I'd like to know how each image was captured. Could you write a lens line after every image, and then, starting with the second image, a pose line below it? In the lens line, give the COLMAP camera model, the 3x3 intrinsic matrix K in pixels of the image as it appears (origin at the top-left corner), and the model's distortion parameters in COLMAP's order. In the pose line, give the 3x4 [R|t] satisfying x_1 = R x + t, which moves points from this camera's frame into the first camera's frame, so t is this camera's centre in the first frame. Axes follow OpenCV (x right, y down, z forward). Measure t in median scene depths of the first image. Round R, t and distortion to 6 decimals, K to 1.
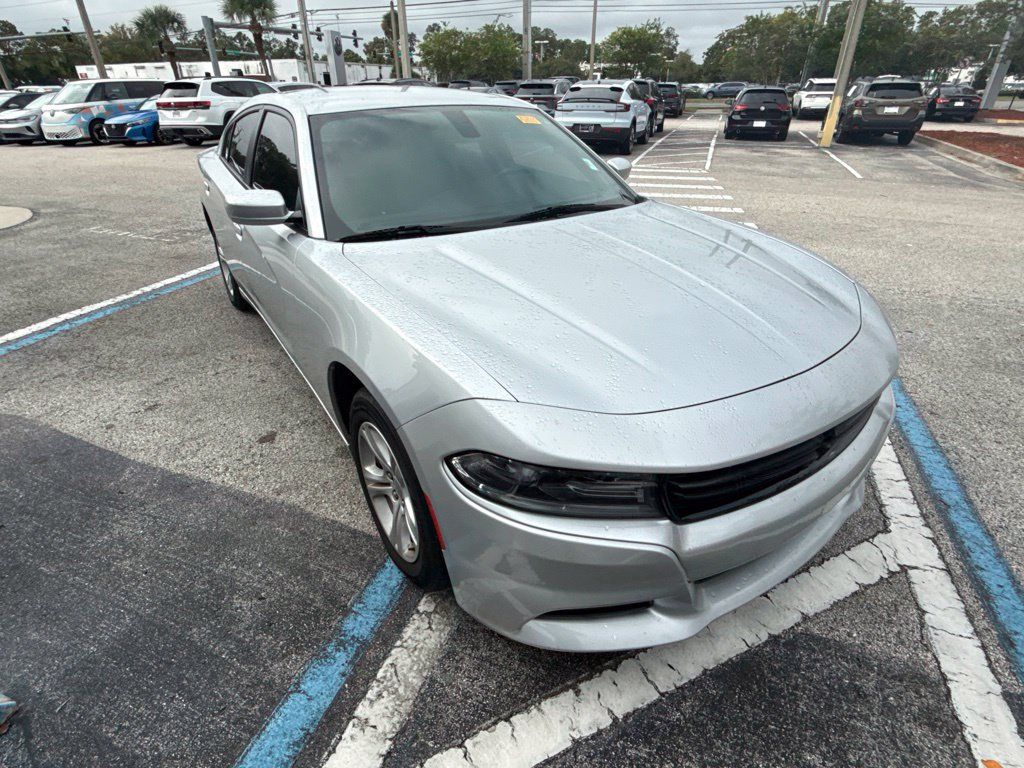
lens RADIAL K [[533.6, 0, 512.9], [0, 533.6, 383.2], [0, 0, 1]] dist [0.001117, 0.000520]
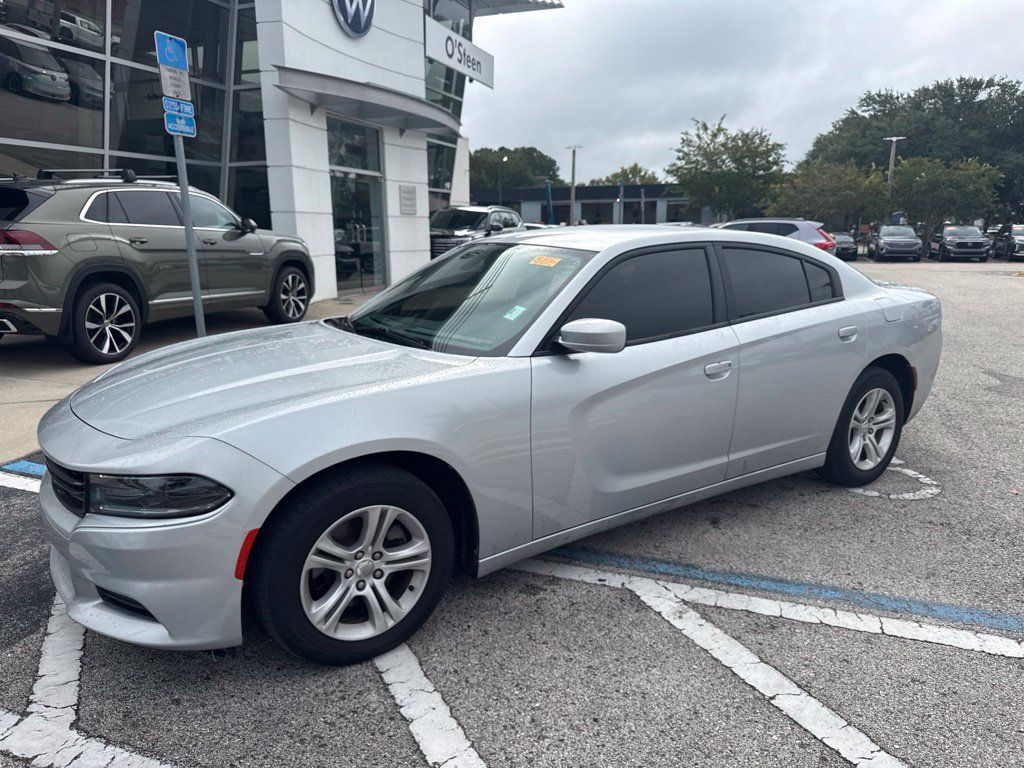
lens RADIAL K [[726.1, 0, 506.8], [0, 726.1, 387.3], [0, 0, 1]] dist [0.010208, -0.014655]
pose [[0.001676, 0.222895, -0.974841, 1.887996], [-0.479857, 0.855454, 0.194773, -0.782263], [0.877345, 0.467458, 0.108392, 1.387111]]
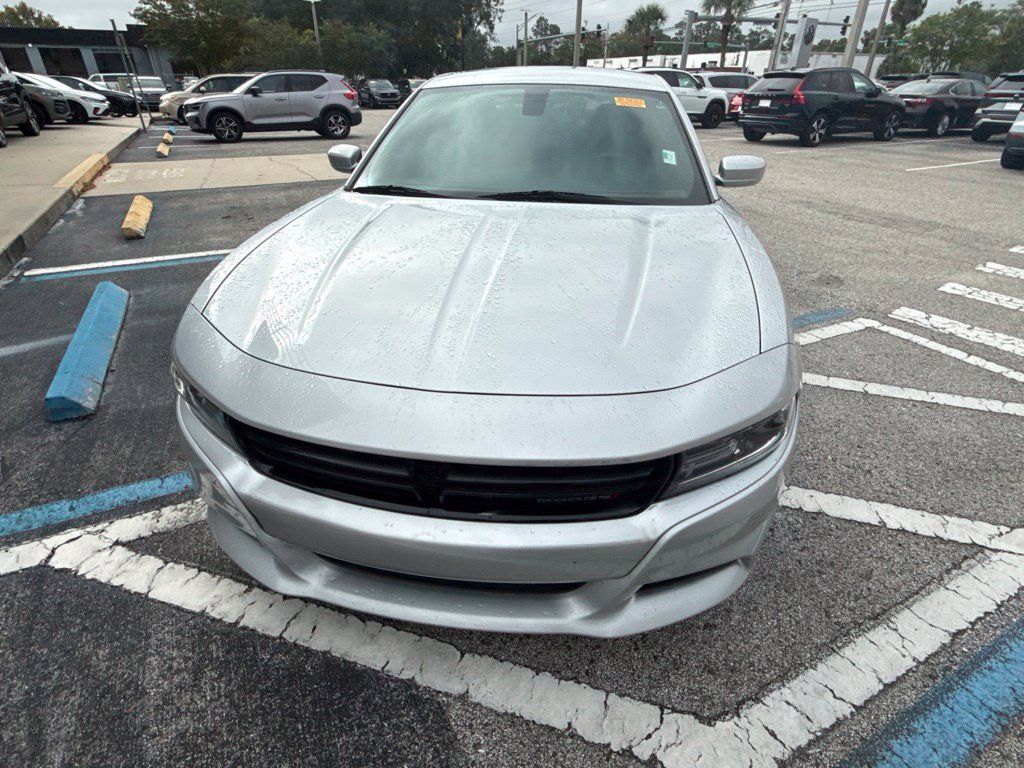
lens RADIAL K [[533.1, 0, 509.4], [0, 533.1, 384.7], [0, 0, 1]] dist [0.000325, -0.000456]
pose [[0.734359, 0.346004, -0.583951, 0.870428], [-0.337975, 0.932480, 0.127488, -0.136790], [0.588634, 0.103739, 0.801716, 0.309845]]
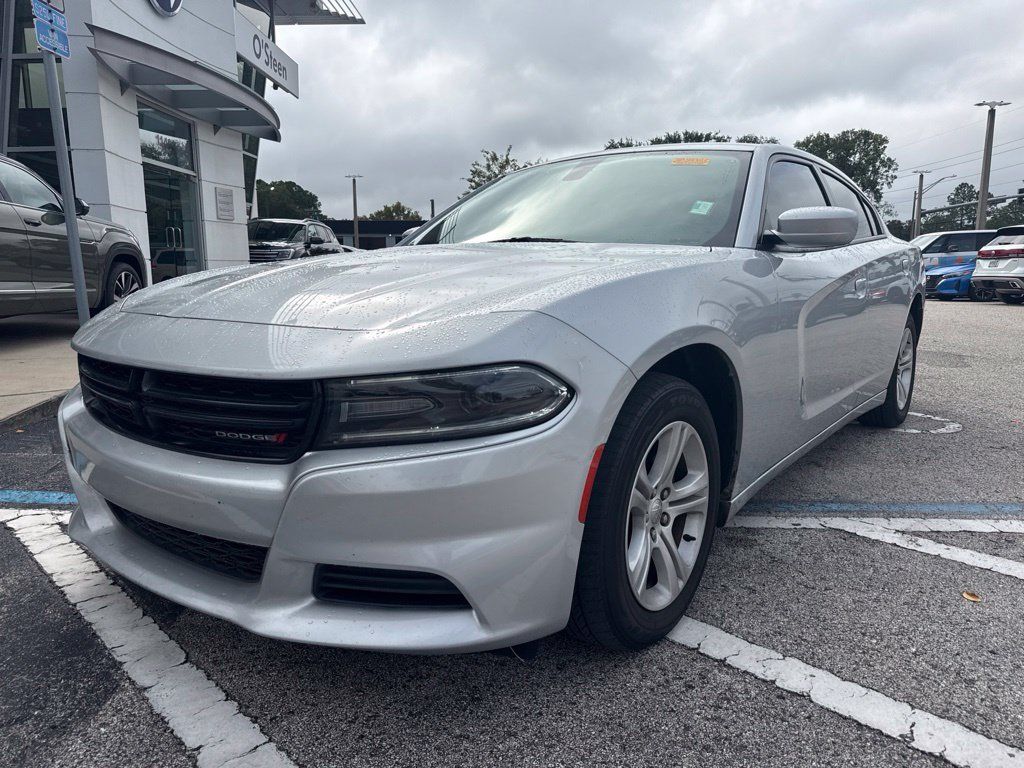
lens RADIAL K [[726.1, 0, 506.8], [0, 726.1, 387.3], [0, 0, 1]] dist [0.010208, -0.014655]
pose [[0.314394, 0.165139, -0.934819, 1.463495], [-0.458613, 0.888632, 0.002741, -0.137498], [0.831162, 0.427859, 0.355115, 0.842257]]
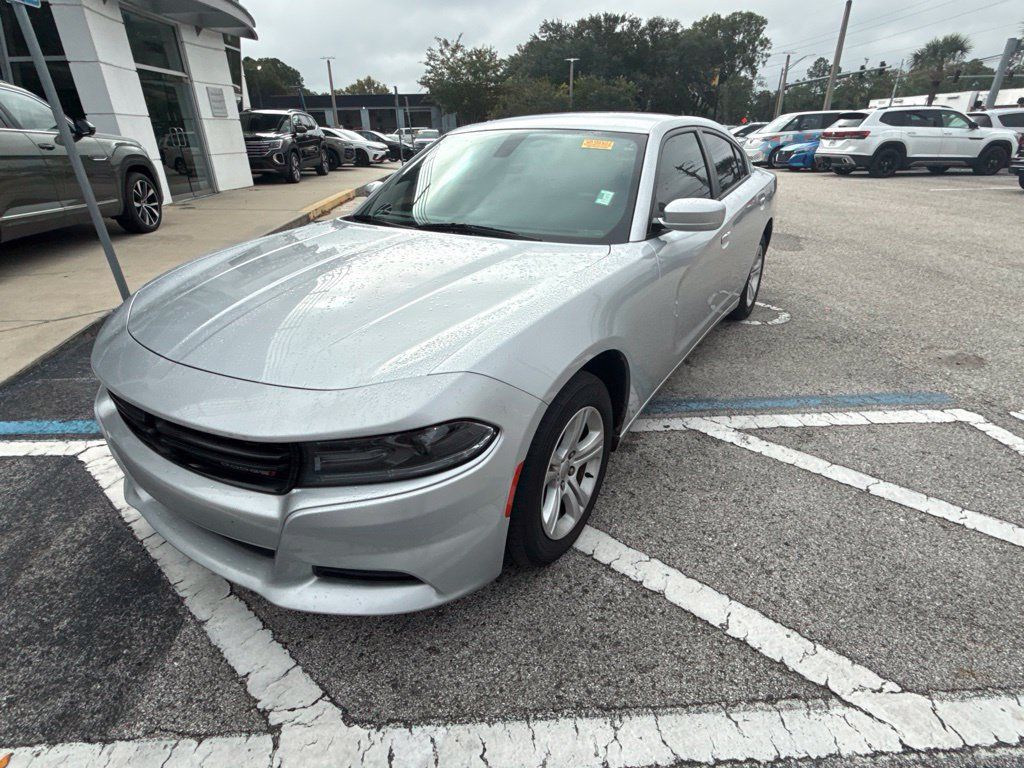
lens RADIAL K [[531.7, 0, 509.0], [0, 531.7, 381.7], [0, 0, 1]] dist [0.003036, -0.002593]
pose [[0.390348, 0.395006, -0.831624, 1.352861], [-0.434007, 0.875571, 0.212165, -0.399303], [0.811952, 0.278112, 0.513213, 0.788172]]
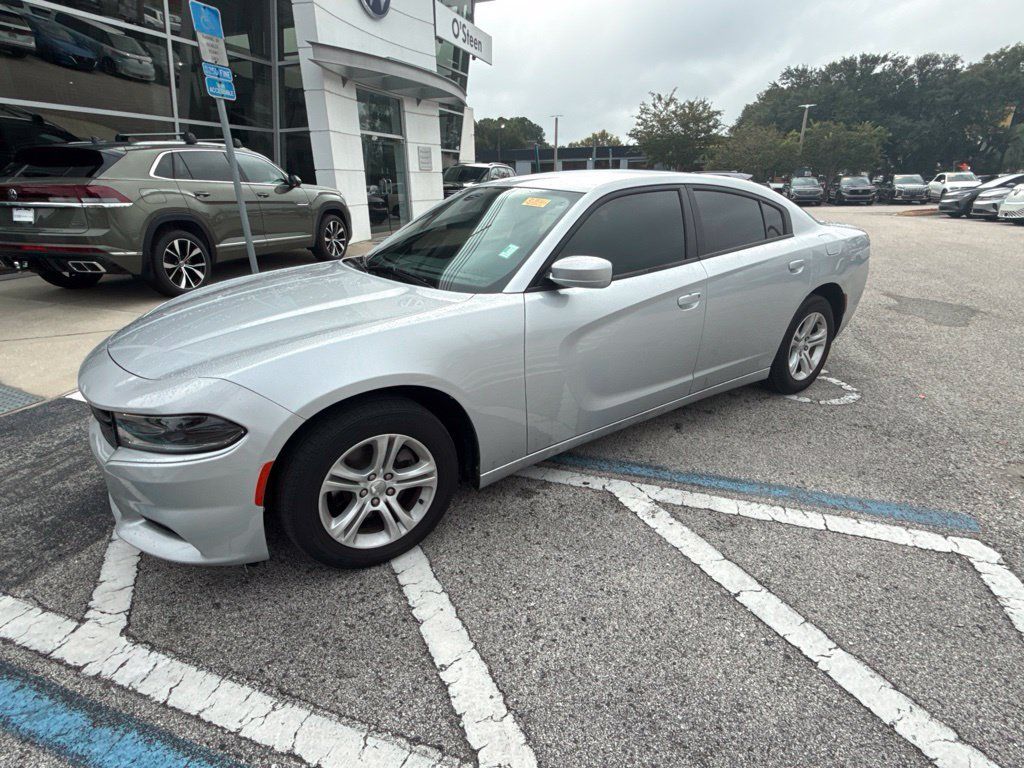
lens RADIAL K [[529.1, 0, 508.9], [0, 529.1, 383.5], [0, 0, 1]] dist [-0.000482, 0.000488]
pose [[0.008489, 0.362035, -0.932126, 1.591563], [-0.469250, 0.824592, 0.315995, -0.761760], [0.883025, 0.434717, 0.176885, 1.411207]]
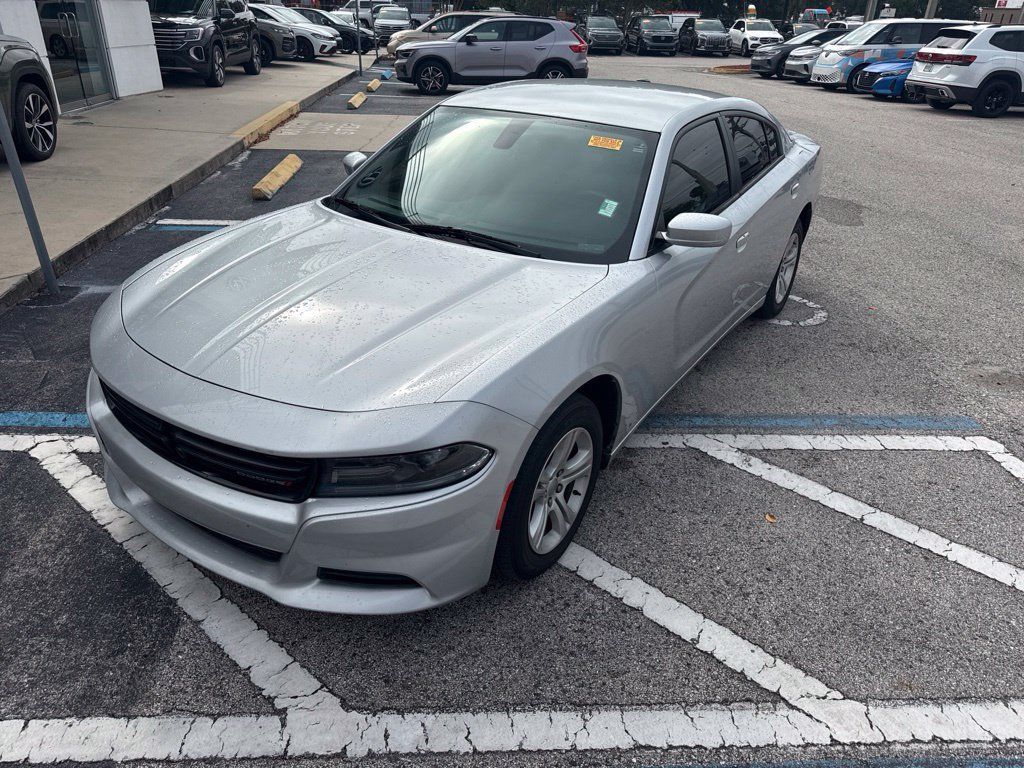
lens RADIAL K [[726.1, 0, 506.8], [0, 726.1, 387.3], [0, 0, 1]] dist [0.010208, -0.014655]
pose [[0.392325, 0.445916, -0.804512, 1.637689], [-0.474773, 0.847289, 0.238100, -0.547769], [0.787827, 0.288548, 0.544122, 0.540688]]
